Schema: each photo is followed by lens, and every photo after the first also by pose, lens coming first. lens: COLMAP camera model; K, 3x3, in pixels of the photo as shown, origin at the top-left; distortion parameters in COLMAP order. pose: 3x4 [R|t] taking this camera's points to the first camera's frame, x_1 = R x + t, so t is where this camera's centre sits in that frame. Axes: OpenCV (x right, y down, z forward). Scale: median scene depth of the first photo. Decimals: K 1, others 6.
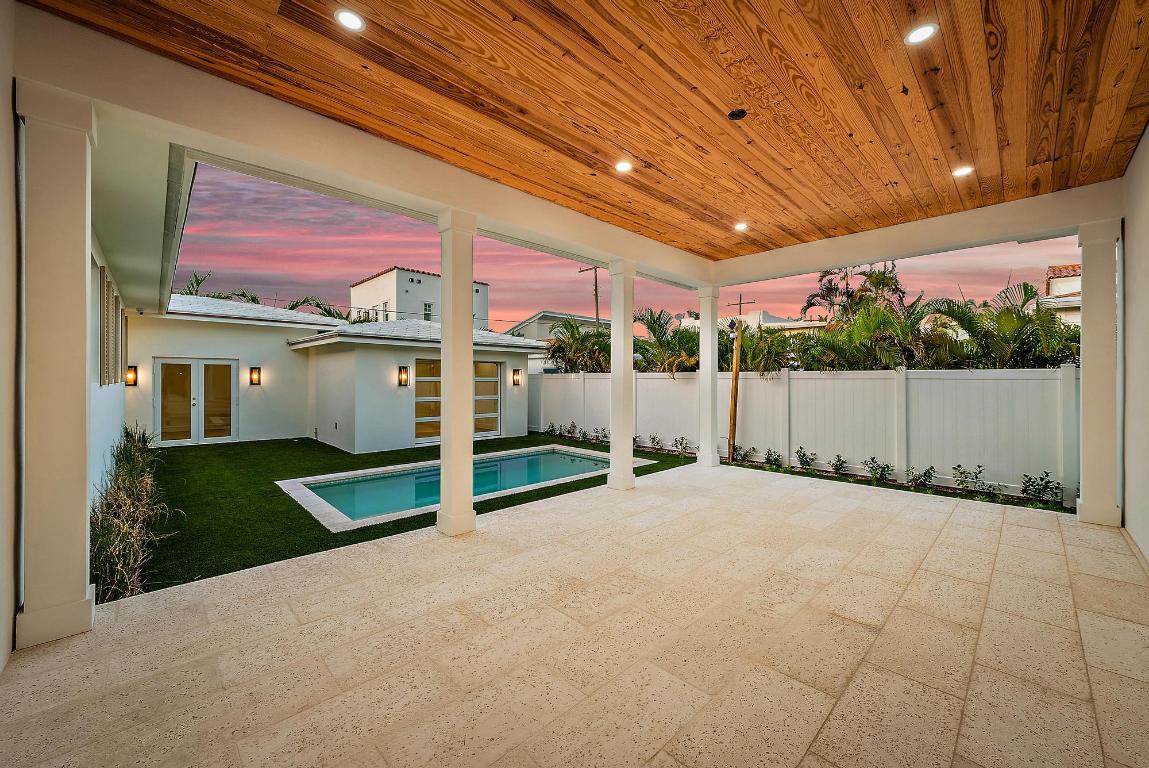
lens RADIAL K [[435.7, 0, 574.5], [0, 435.7, 378.1], [0, 0, 1]] dist [-0.001943, -0.000125]
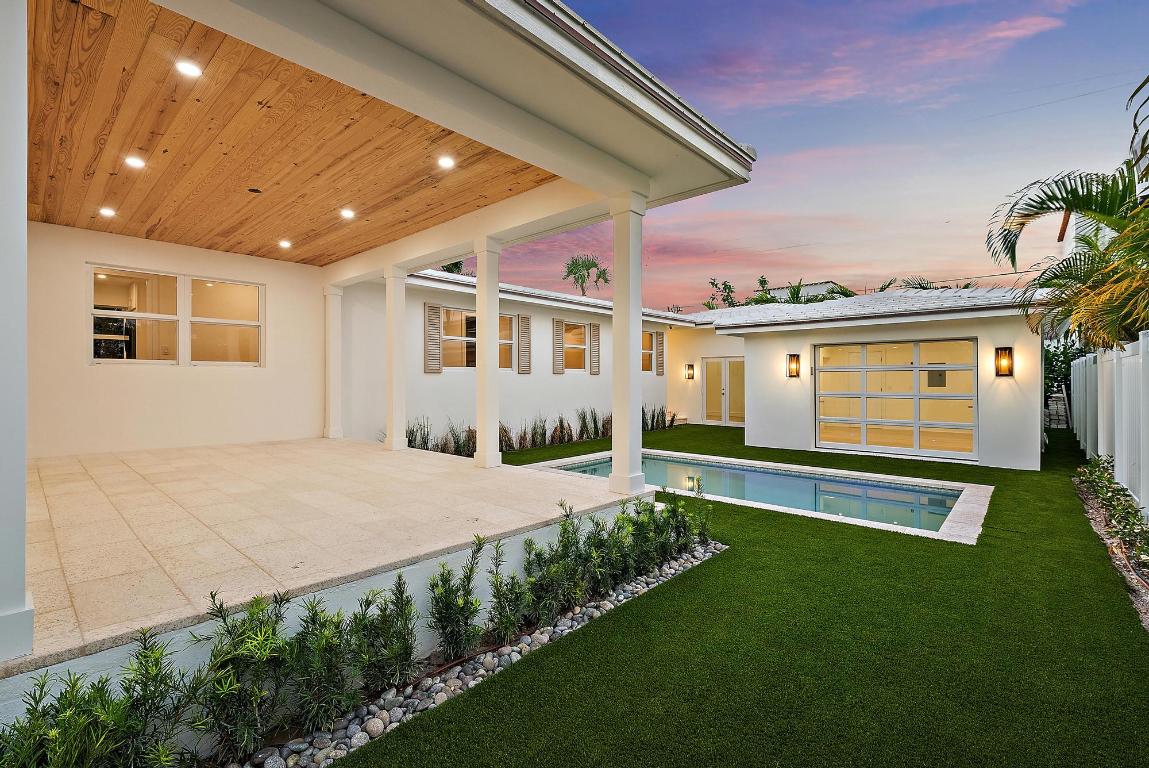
lens RADIAL K [[511.2, 0, 581.3], [0, 511.2, 388.3], [0, 0, 1]] dist [0.002212, -0.000727]
pose [[0.074342, 0.010639, -0.997176, 0.531741], [0.005734, 0.999922, 0.011096, 0.024179], [0.997216, -0.006542, 0.074276, 0.465139]]
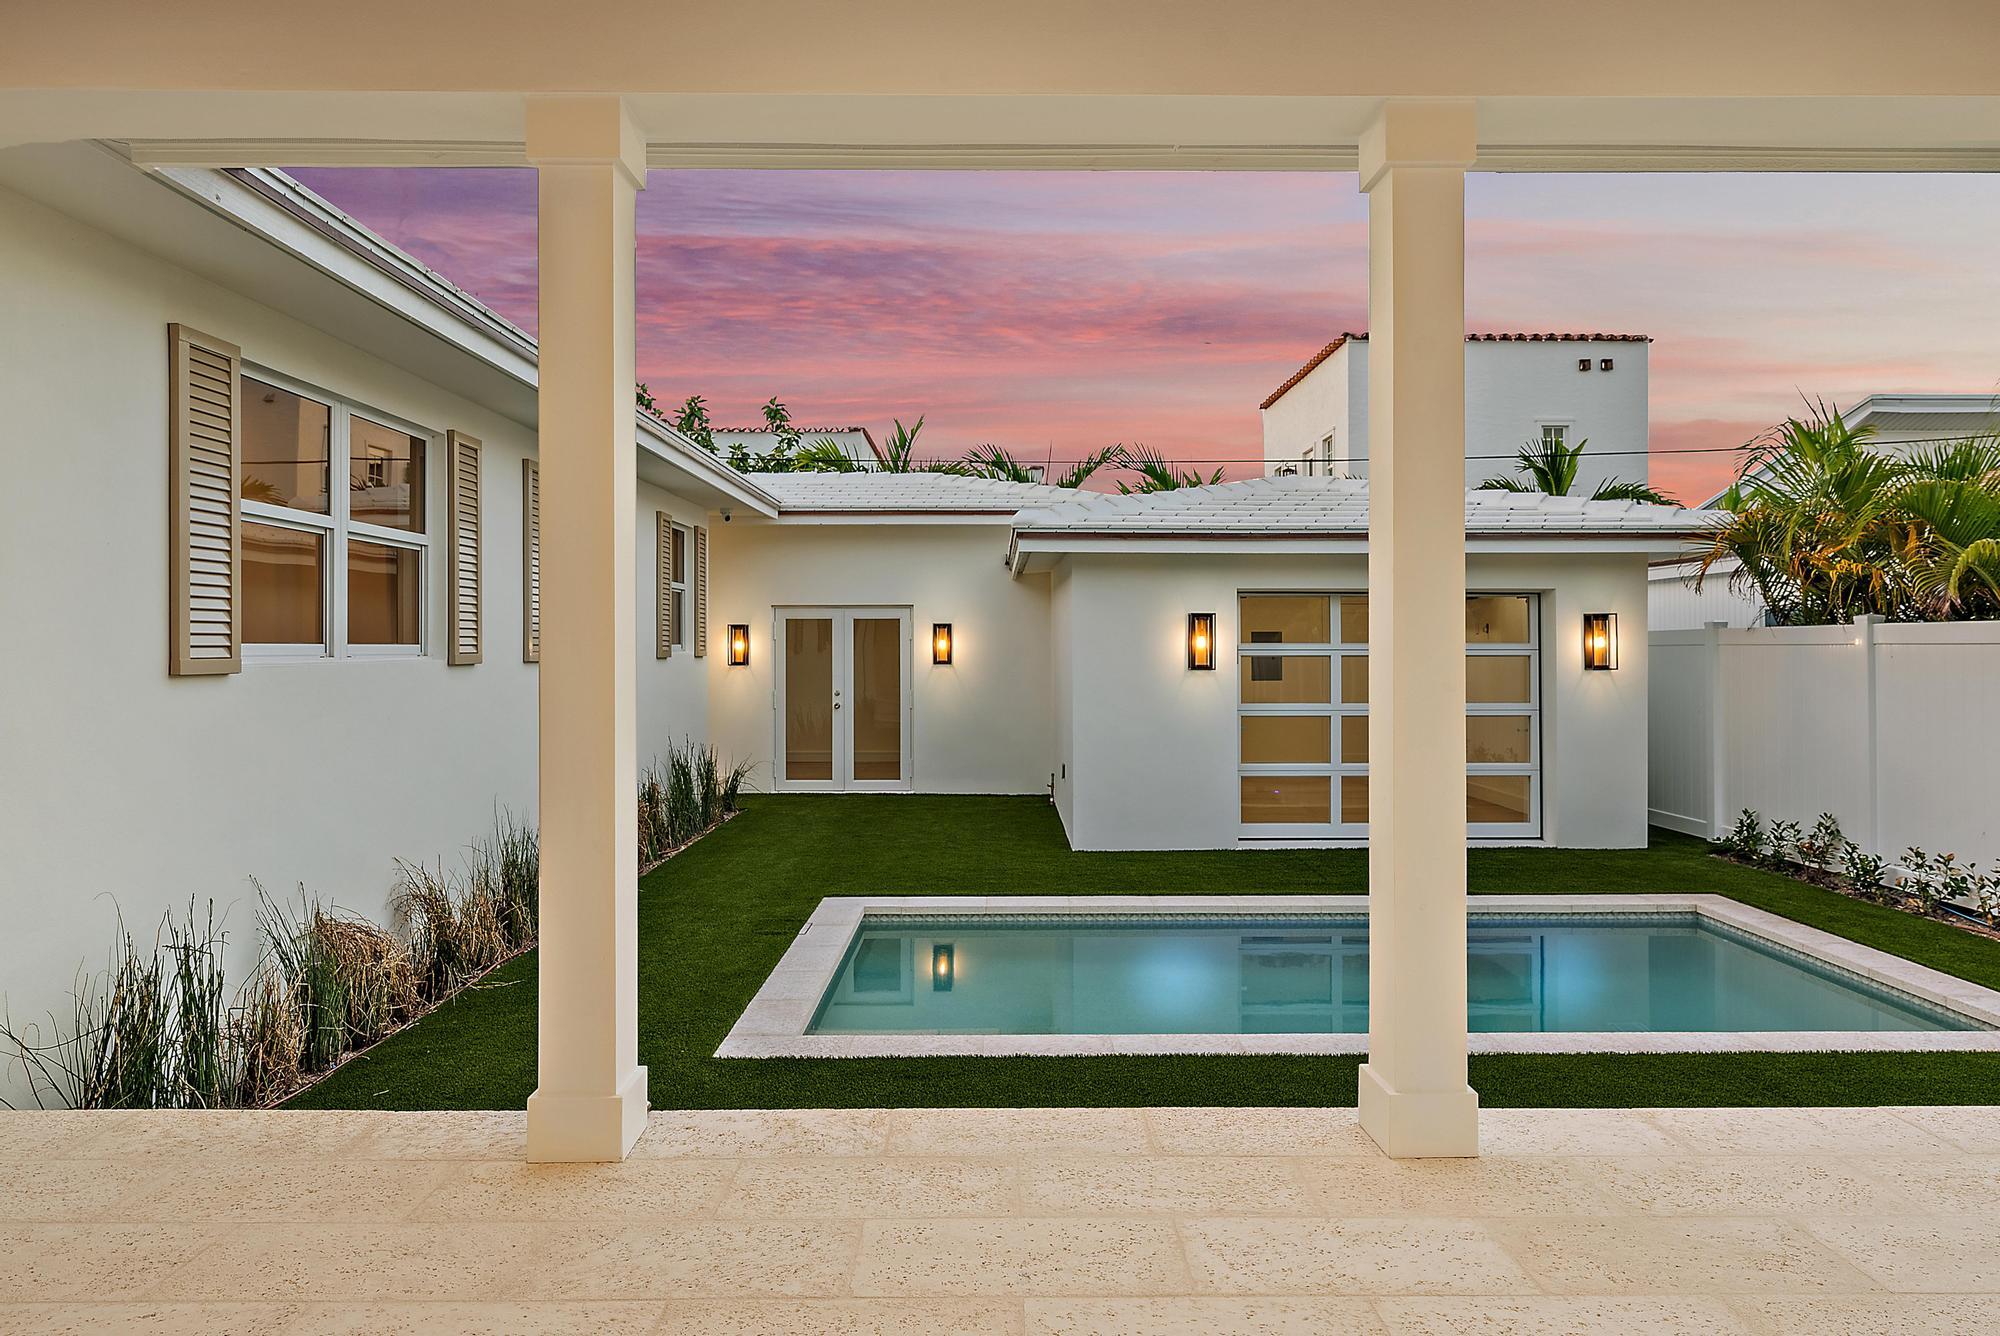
lens RADIAL K [[1232.9, 0, 1025.7], [0, 1232.9, 605.6], [0, 0, 1]] dist [0.001848, -0.000839]
pose [[0.731386, -0.028619, -0.681363, 0.162682], [0.006237, 0.999358, -0.035281, 0.001139], [0.681935, 0.021555, 0.731095, 0.167114]]
